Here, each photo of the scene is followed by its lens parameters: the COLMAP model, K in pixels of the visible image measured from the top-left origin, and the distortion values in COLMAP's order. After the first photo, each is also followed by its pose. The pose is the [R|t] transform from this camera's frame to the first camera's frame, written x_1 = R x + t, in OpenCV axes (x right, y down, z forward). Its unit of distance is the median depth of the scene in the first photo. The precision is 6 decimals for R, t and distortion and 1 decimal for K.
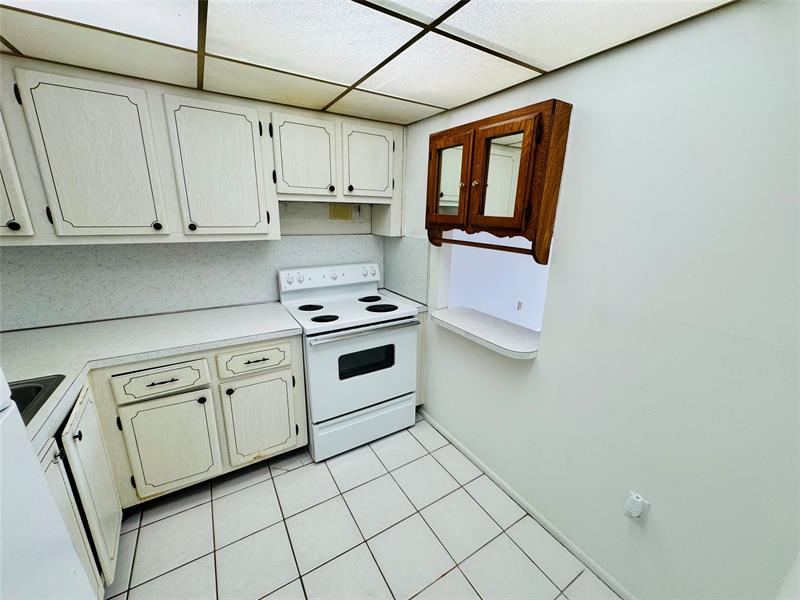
lens RADIAL K [[320.2, 0, 398.7], [0, 320.2, 301.6], [0, 0, 1]] dist [-0.000700, 0.000455]
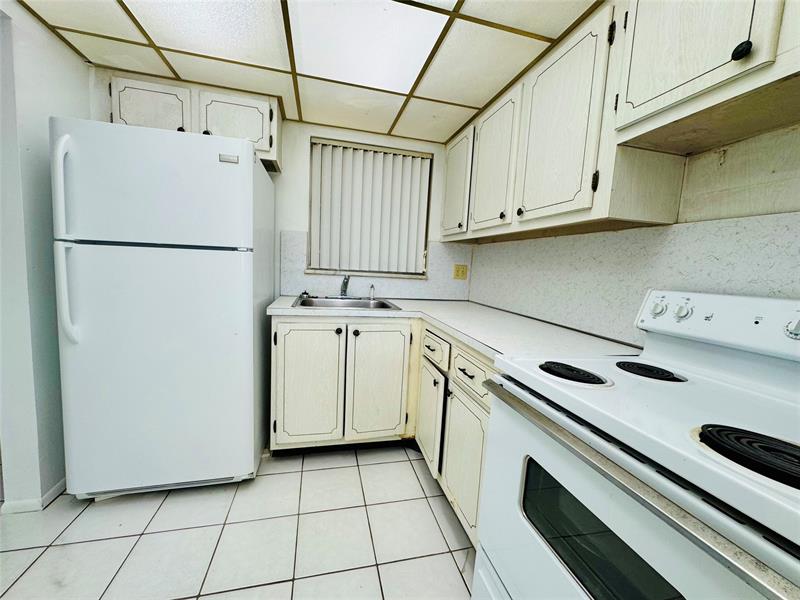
lens RADIAL K [[320.2, 0, 398.7], [0, 320.2, 301.6], [0, 0, 1]] dist [-0.000700, 0.000455]
pose [[-0.297092, 0.066158, -0.952554, 0.245635], [-0.310970, 0.936506, 0.162032, -0.035778], [0.902793, 0.344354, -0.257655, 0.827295]]
